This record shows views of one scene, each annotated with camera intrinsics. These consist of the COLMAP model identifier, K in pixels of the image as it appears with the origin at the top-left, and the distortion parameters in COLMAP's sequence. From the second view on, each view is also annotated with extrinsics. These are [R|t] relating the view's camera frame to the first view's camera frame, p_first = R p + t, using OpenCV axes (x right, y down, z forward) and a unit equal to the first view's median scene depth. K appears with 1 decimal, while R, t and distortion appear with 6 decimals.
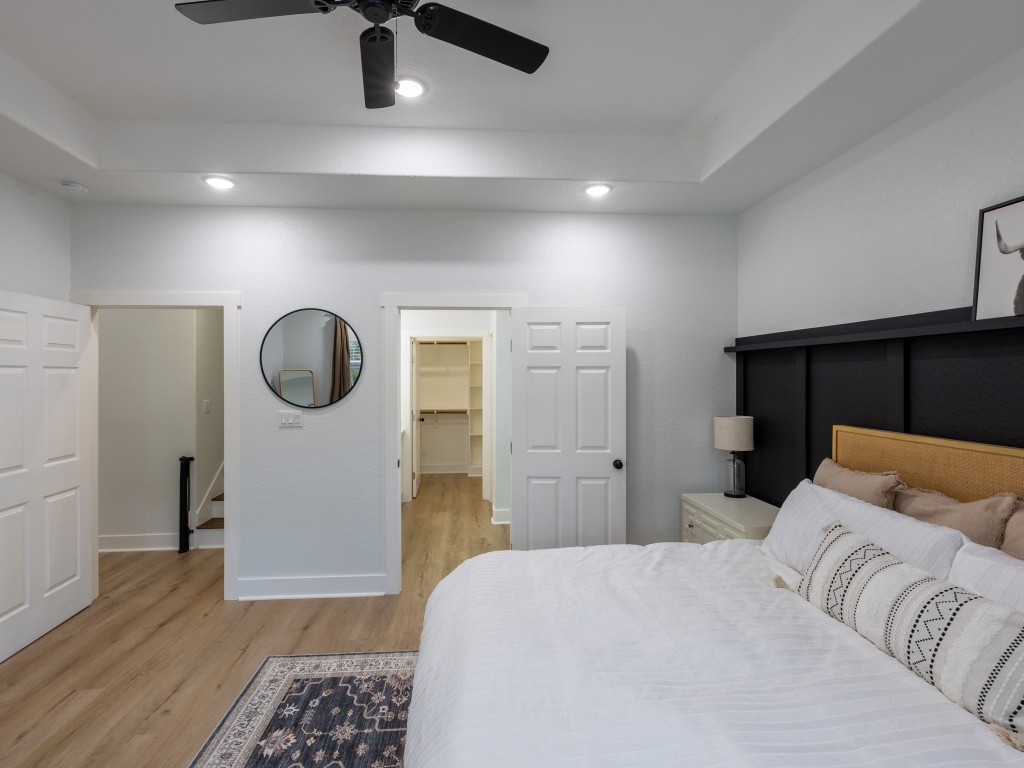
lens RADIAL K [[501.8, 0, 507.7], [0, 501.8, 377.2], [0, 0, 1]] dist [0.001551, 0.000067]
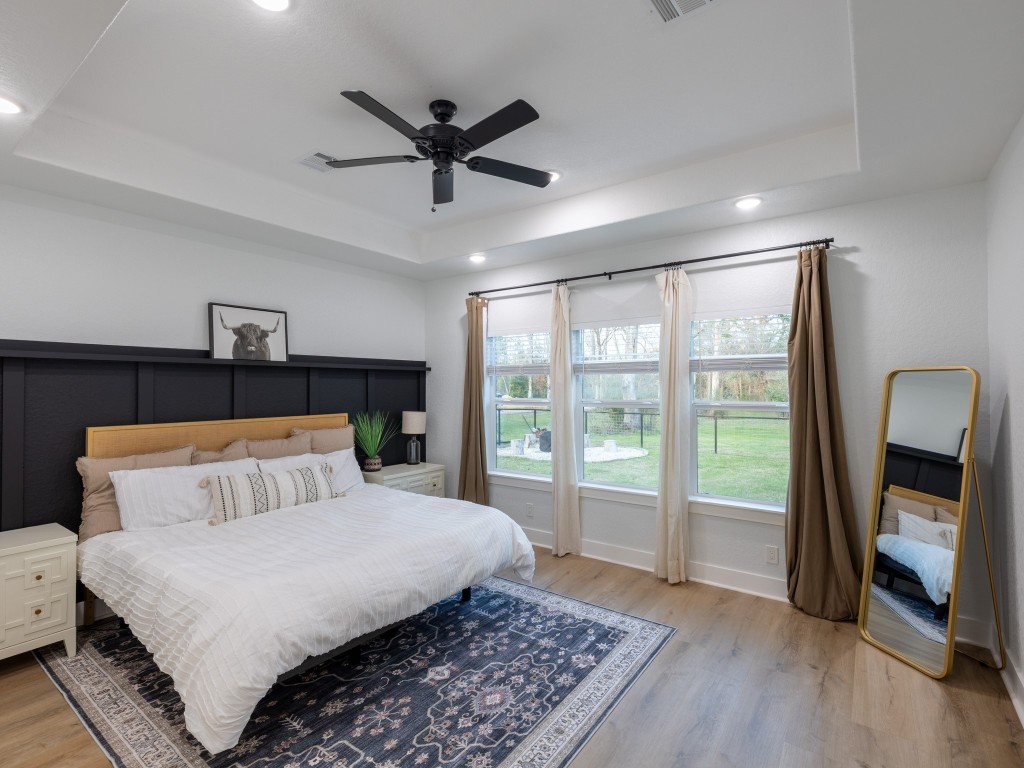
lens RADIAL K [[501.8, 0, 507.7], [0, 501.8, 377.2], [0, 0, 1]] dist [0.001551, 0.000067]
pose [[-0.752891, 0.018336, 0.657890, -0.389000], [0.008896, 0.999804, -0.017685, 0.001740], [-0.658085, -0.007462, -0.752906, 0.542608]]
